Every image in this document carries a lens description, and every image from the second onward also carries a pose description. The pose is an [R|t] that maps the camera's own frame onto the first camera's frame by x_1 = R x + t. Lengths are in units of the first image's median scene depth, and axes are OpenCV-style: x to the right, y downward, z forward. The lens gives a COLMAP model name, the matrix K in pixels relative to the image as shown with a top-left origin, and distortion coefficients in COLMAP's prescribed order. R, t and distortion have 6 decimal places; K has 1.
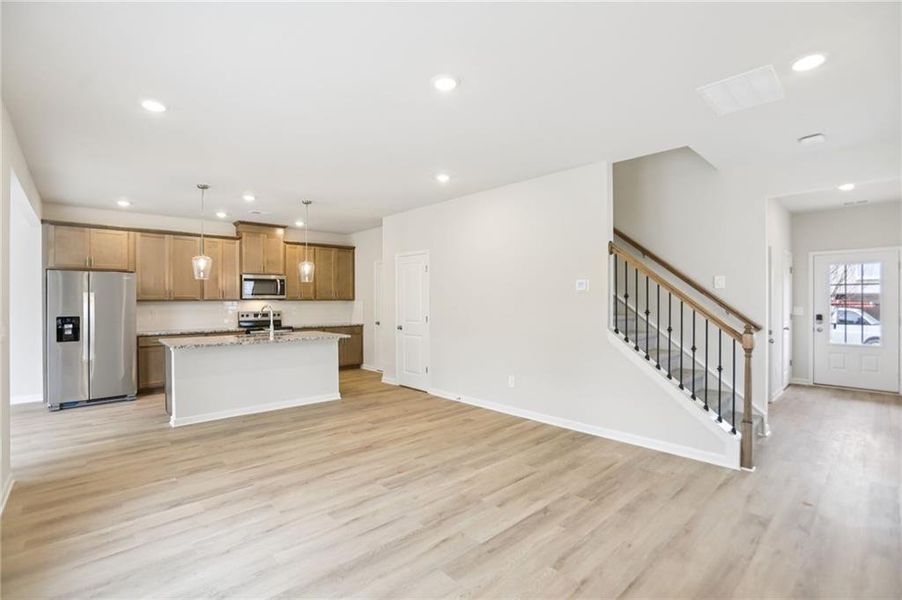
lens RADIAL K [[414.1, 0, 448.6], [0, 414.1, 300.8], [0, 0, 1]] dist [-0.070770, 0.028984]
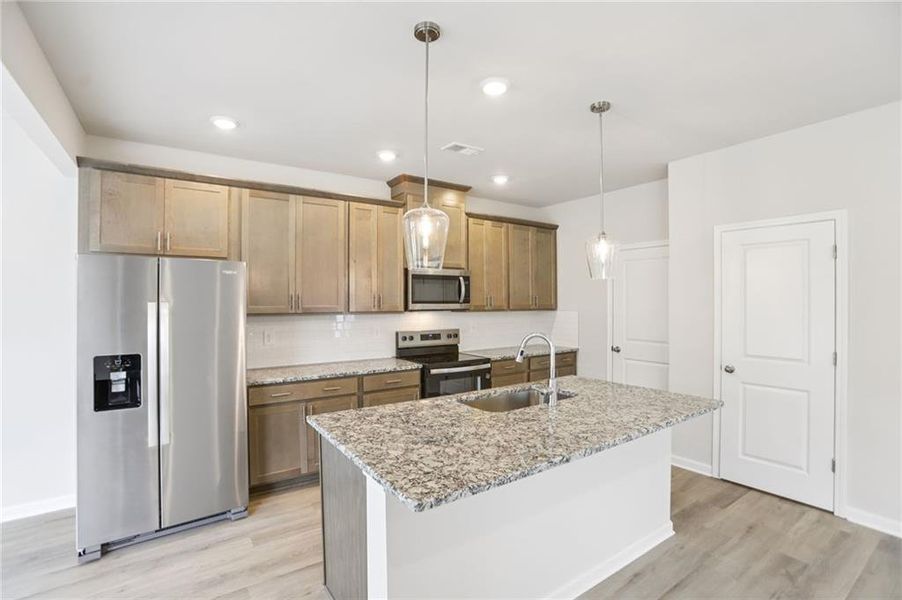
lens RADIAL K [[414.1, 0, 448.6], [0, 414.1, 300.8], [0, 0, 1]] dist [-0.070770, 0.028984]
pose [[0.990208, 0.001809, -0.139590, -0.510849], [-0.002155, 0.999995, -0.002329, -0.023135], [0.139585, 0.002607, 0.990207, 0.593230]]
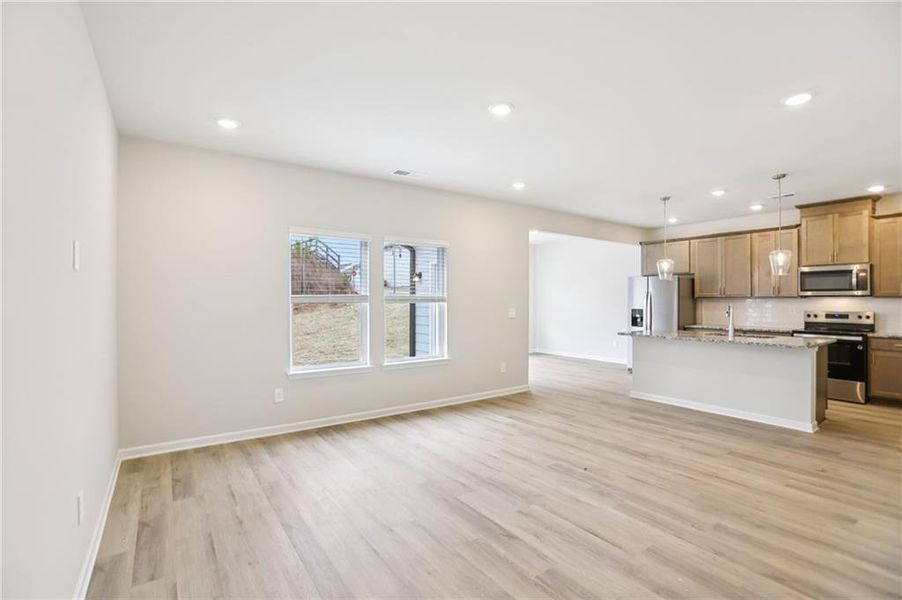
lens RADIAL K [[414.1, 0, 448.6], [0, 414.1, 300.8], [0, 0, 1]] dist [-0.070770, 0.028984]
pose [[-0.119673, 0.008883, -0.992774, 0.583058], [0.001009, 0.999961, 0.008826, -0.003195], [0.992813, 0.000054, -0.119677, 0.502495]]
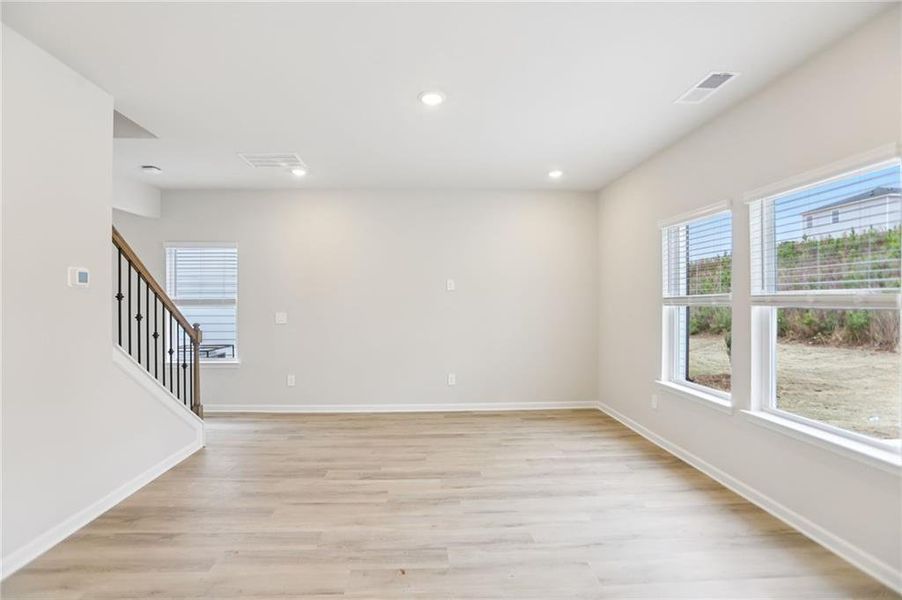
lens RADIAL K [[421.9, 0, 441.0], [0, 421.9, 301.9], [0, 0, 1]] dist [-0.074699, 0.030220]
pose [[-0.766854, 0.004435, 0.641806, -0.367770], [0.004416, 0.999989, -0.001633, 0.002849], [-0.641806, 0.001582, -0.766865, 0.926438]]
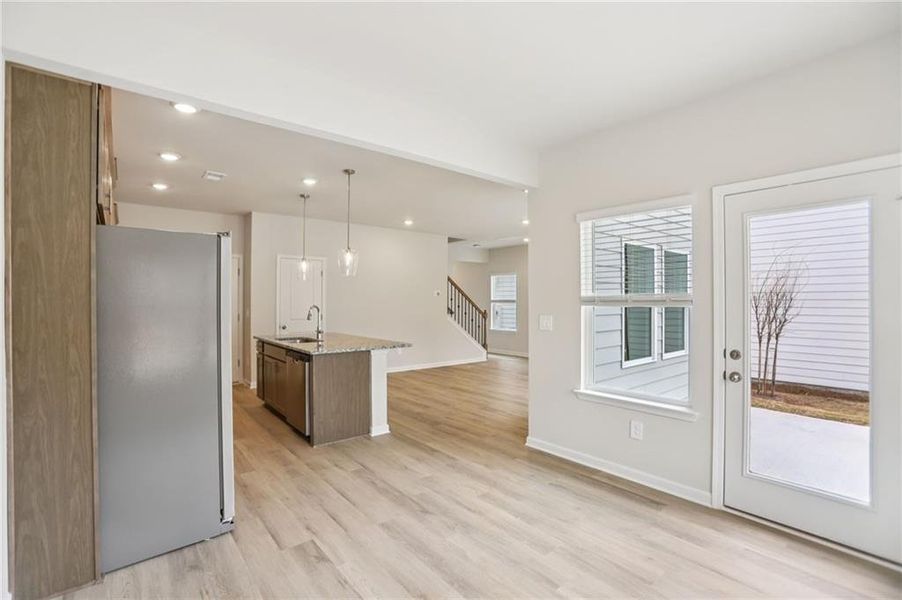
lens RADIAL K [[414.1, 0, 448.6], [0, 414.1, 300.8], [0, 0, 1]] dist [-0.070770, 0.028984]
pose [[0.052898, 0.003361, 0.998594, -1.416026], [0.005295, 0.999979, -0.003646, 0.006500], [-0.998586, 0.005480, 0.052879, 0.696007]]
